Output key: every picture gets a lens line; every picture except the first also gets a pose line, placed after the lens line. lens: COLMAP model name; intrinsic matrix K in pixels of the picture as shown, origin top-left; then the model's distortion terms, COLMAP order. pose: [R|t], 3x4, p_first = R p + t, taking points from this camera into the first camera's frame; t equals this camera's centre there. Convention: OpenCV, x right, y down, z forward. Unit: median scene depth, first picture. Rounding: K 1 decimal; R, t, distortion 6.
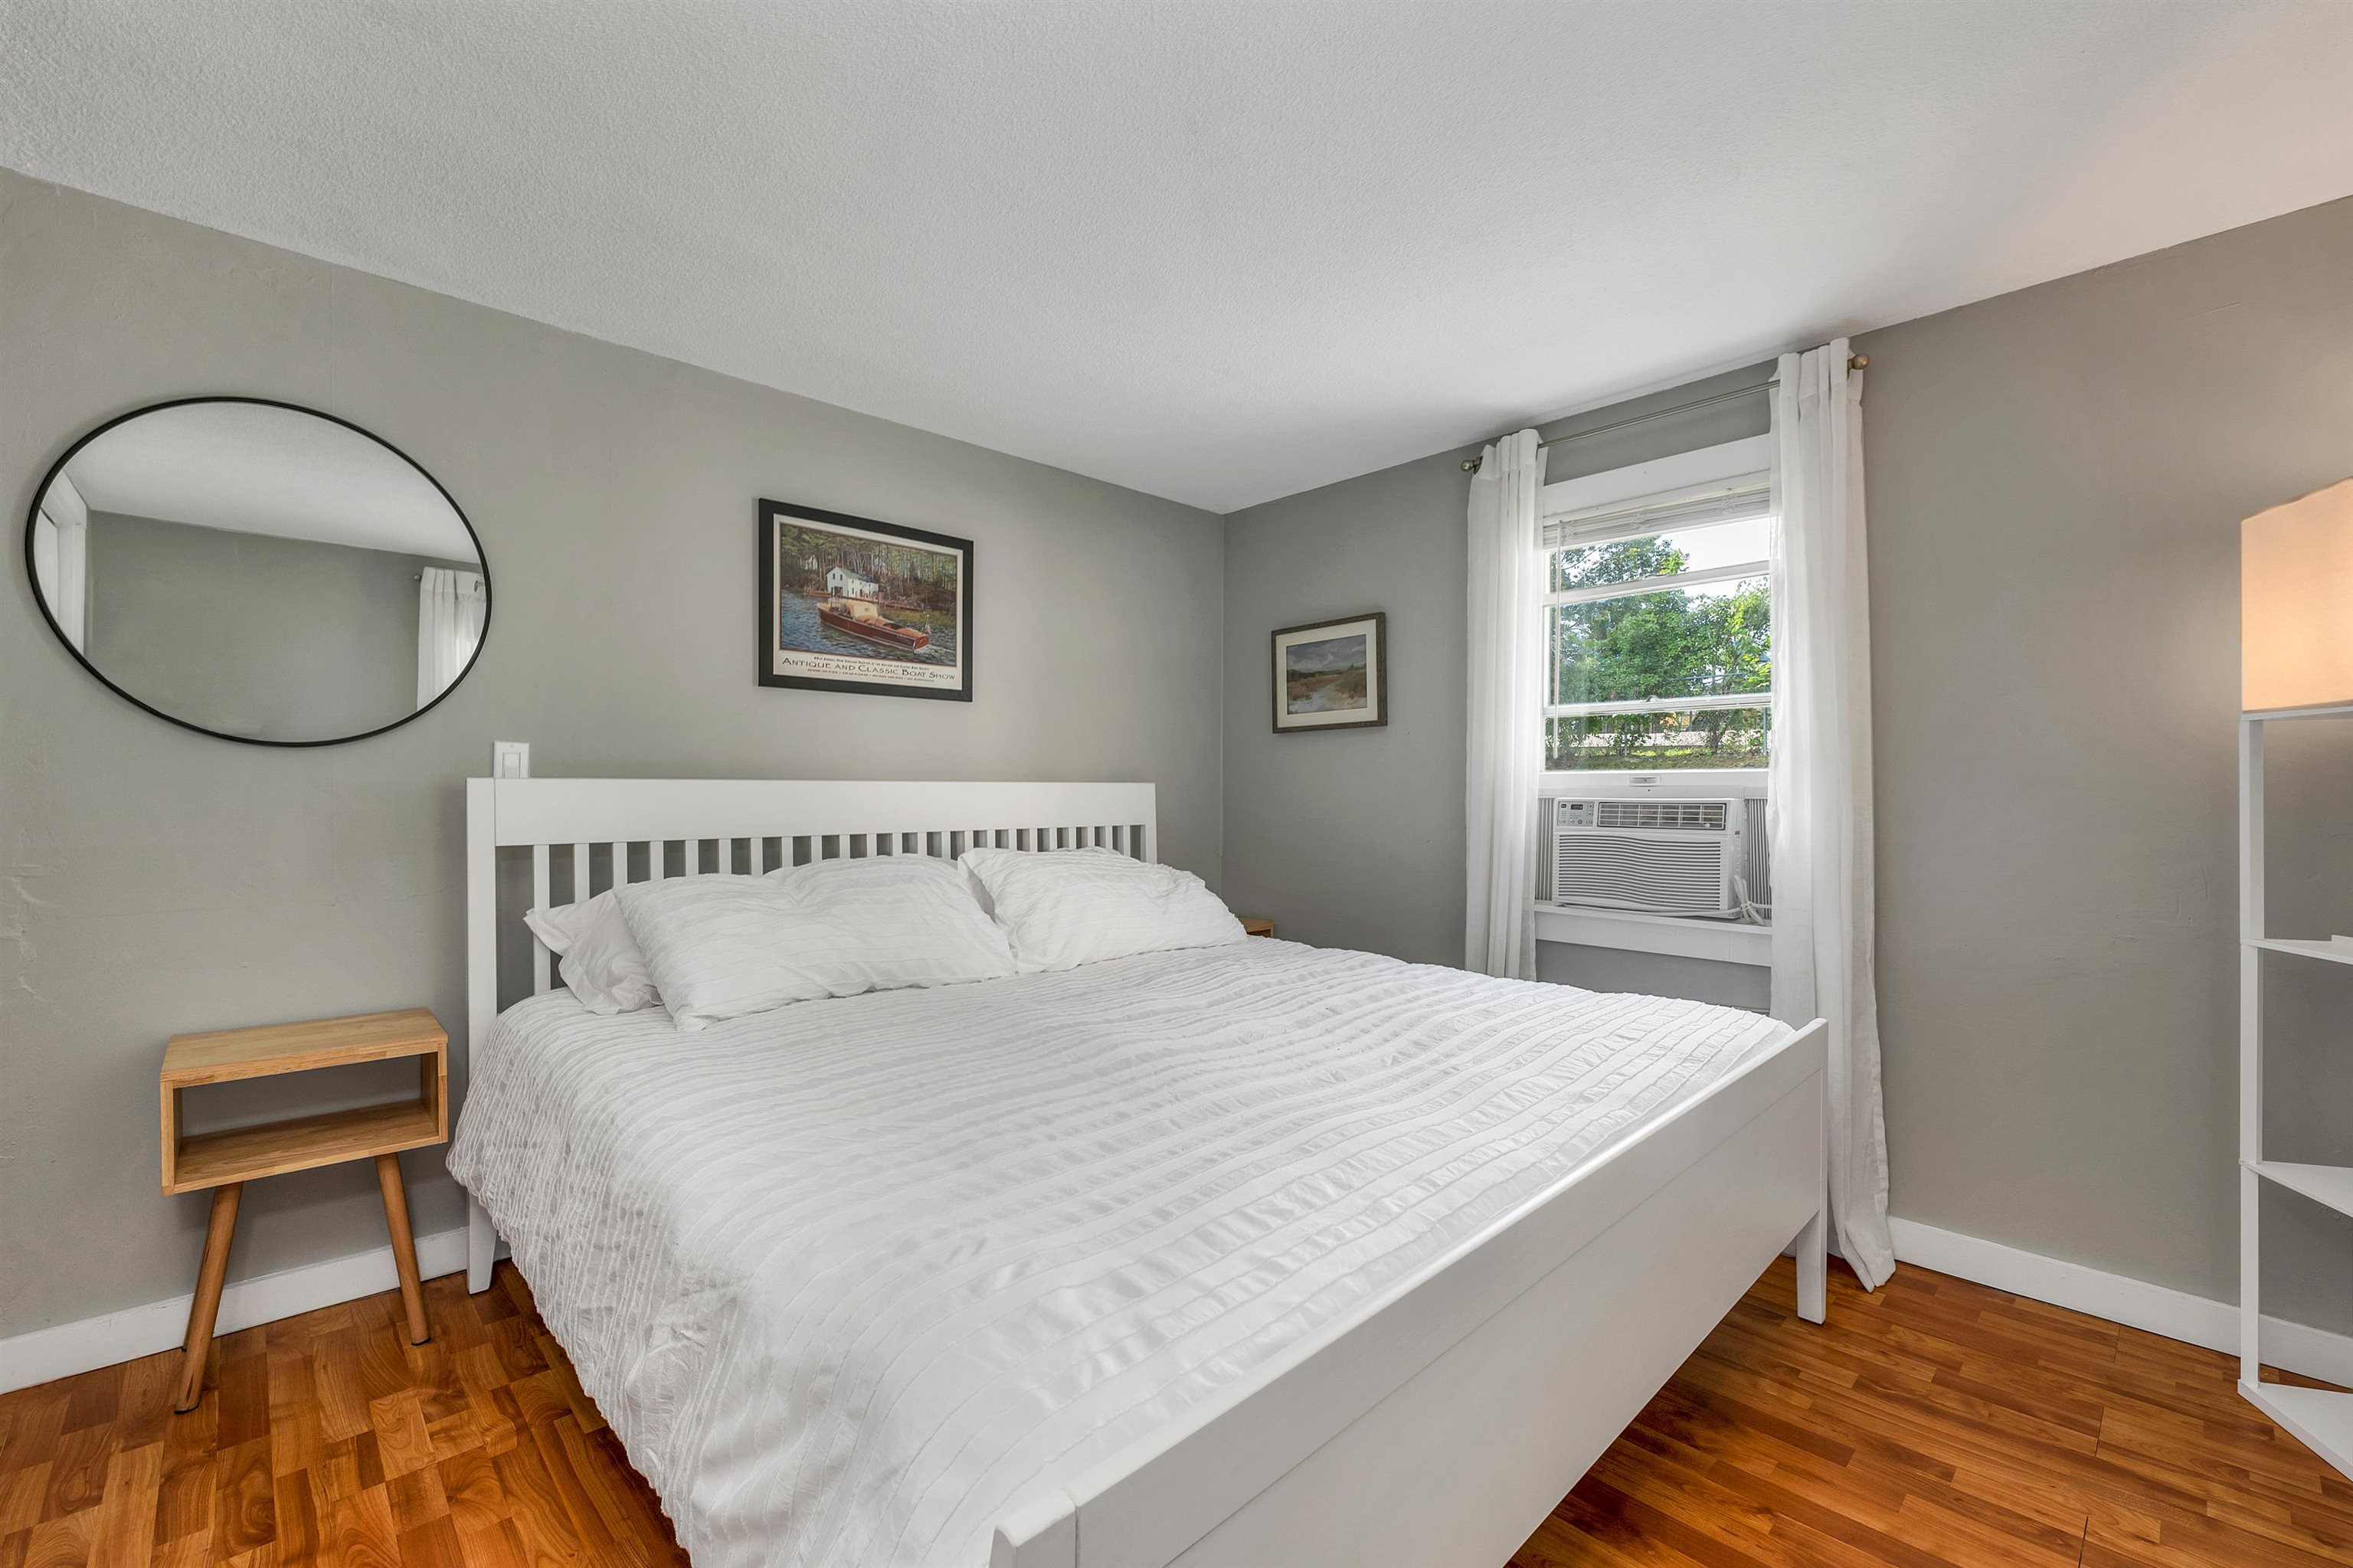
lens RADIAL K [[985.9, 0, 1198.8], [0, 985.9, 795.6], [0, 0, 1]] dist [0.002154, 0.000948]
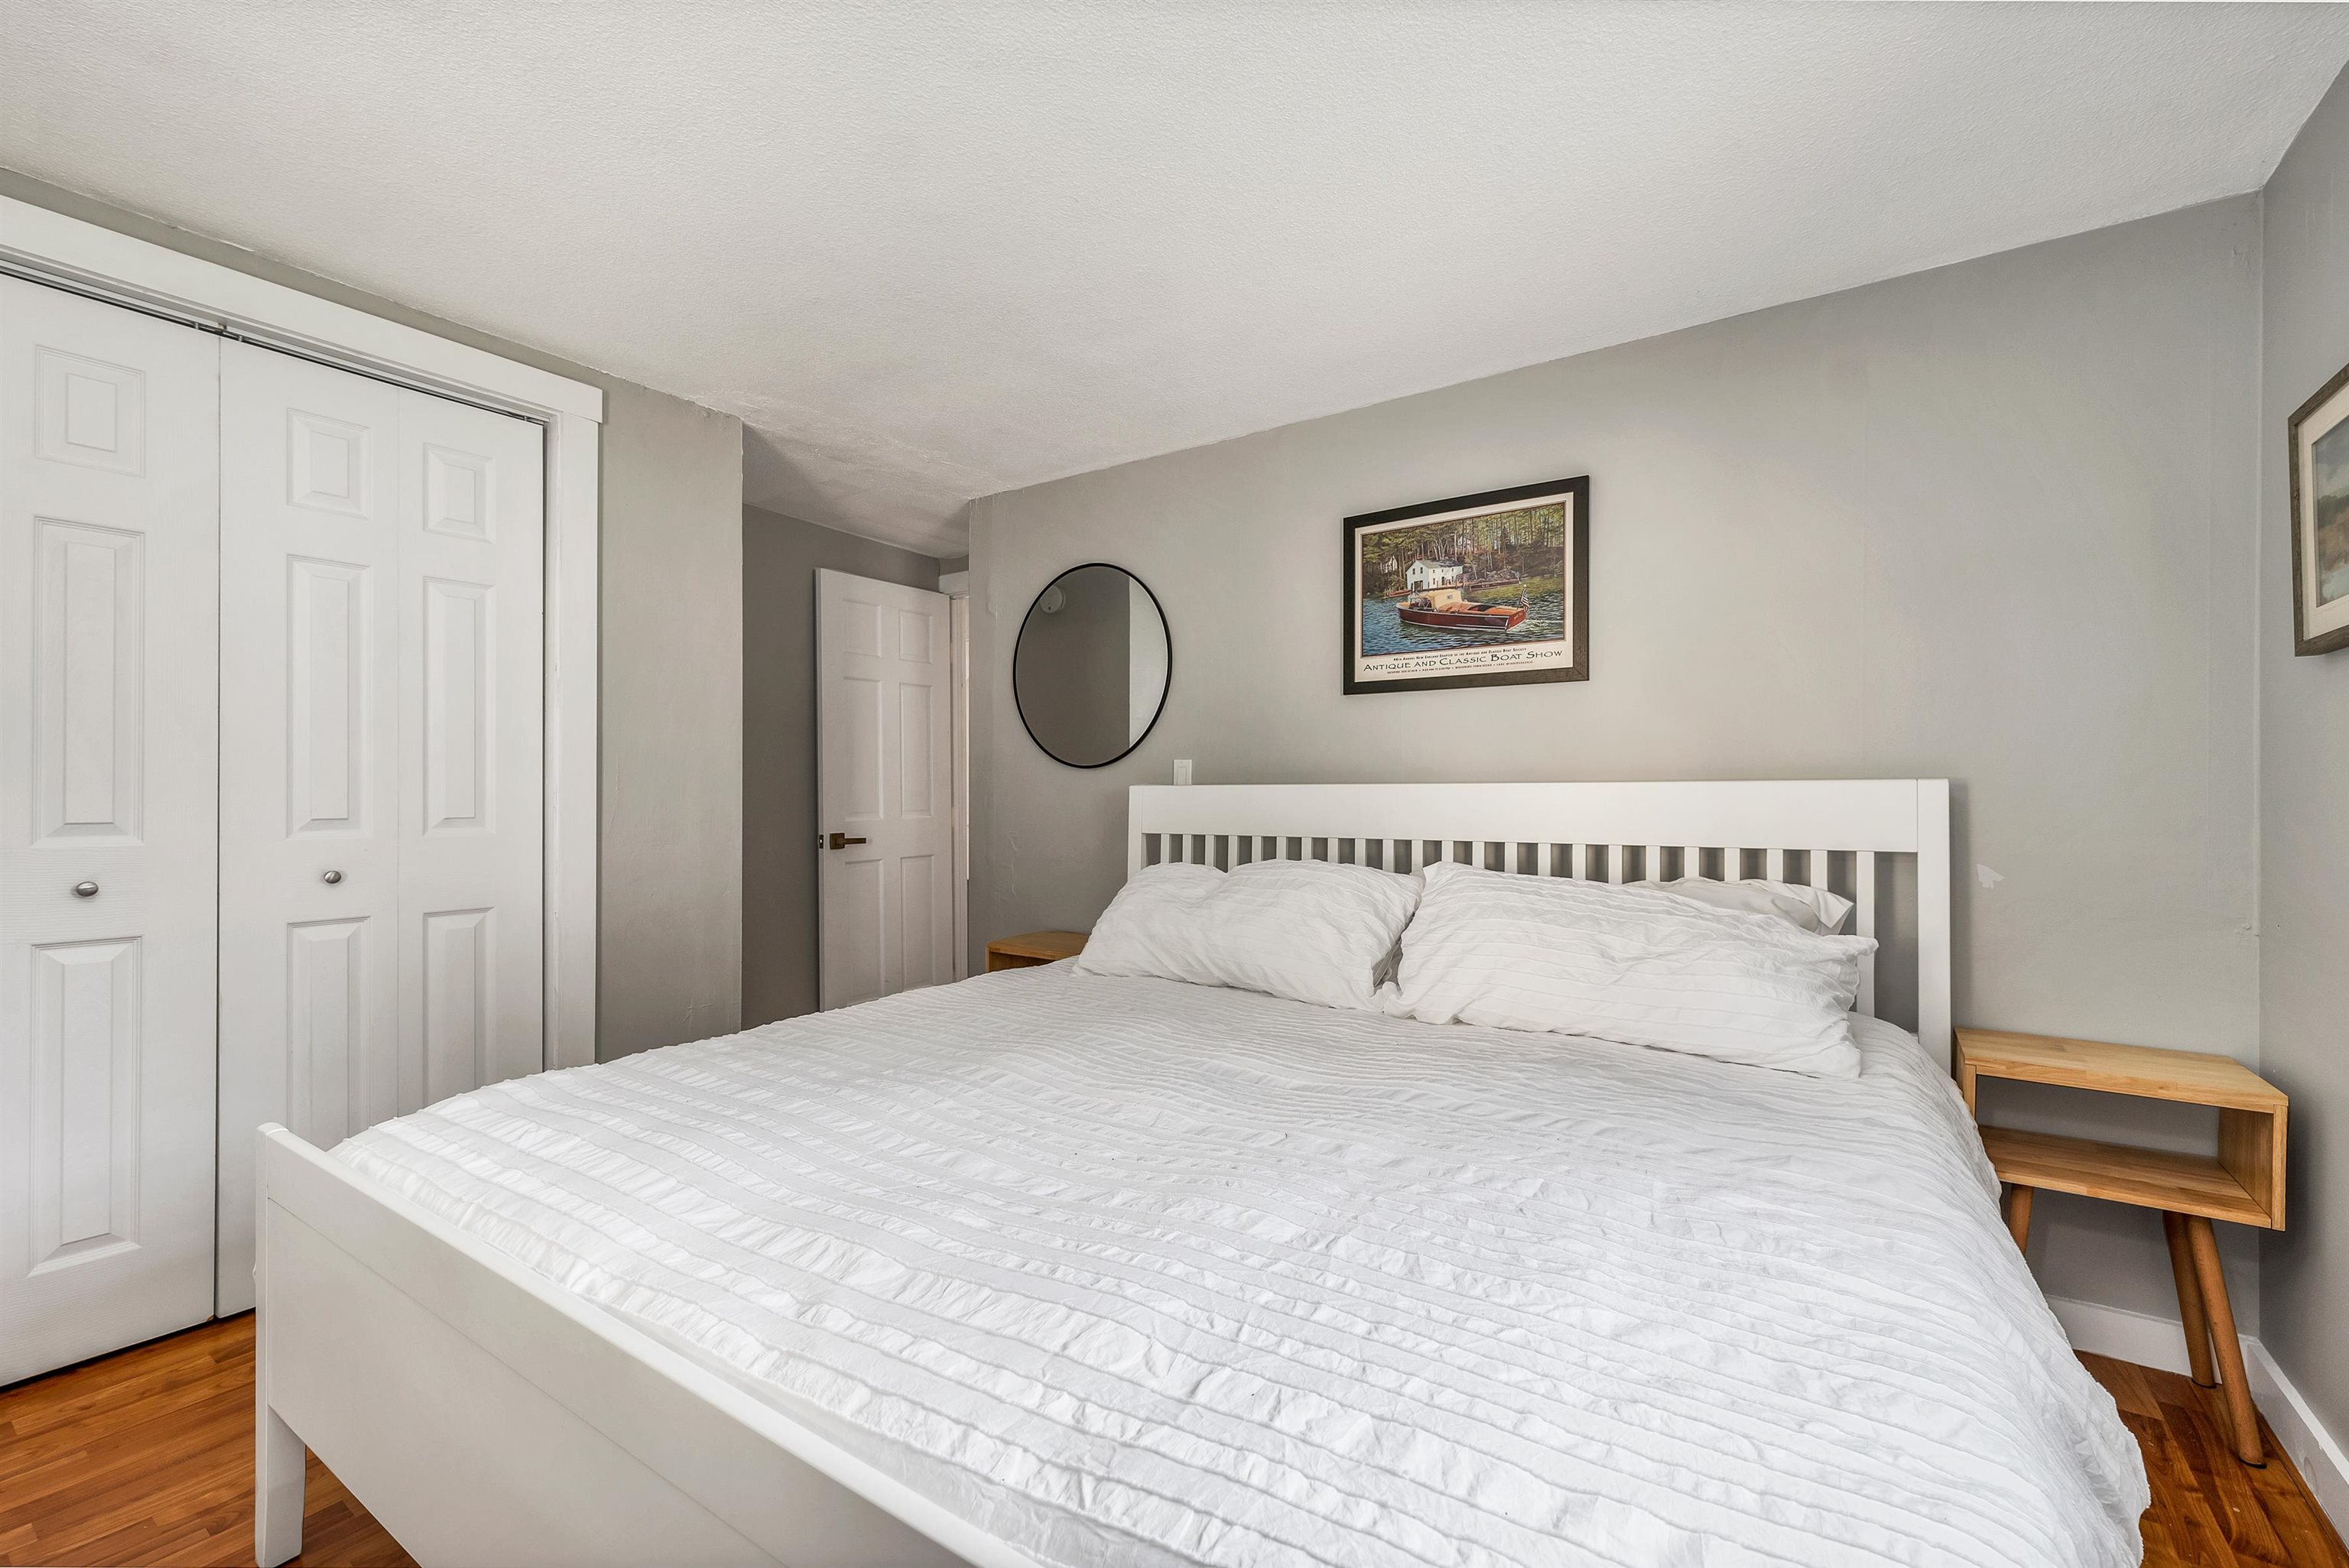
lens RADIAL K [[984.1, 0, 1183.3], [0, 984.1, 789.8], [0, 0, 1]] dist [0.002154, 0.000948]
pose [[0.194714, -0.006489, -0.980839, 0.527334], [-0.004809, 0.999960, -0.007570, -0.000388], [0.980848, 0.006190, 0.194675, 0.591673]]
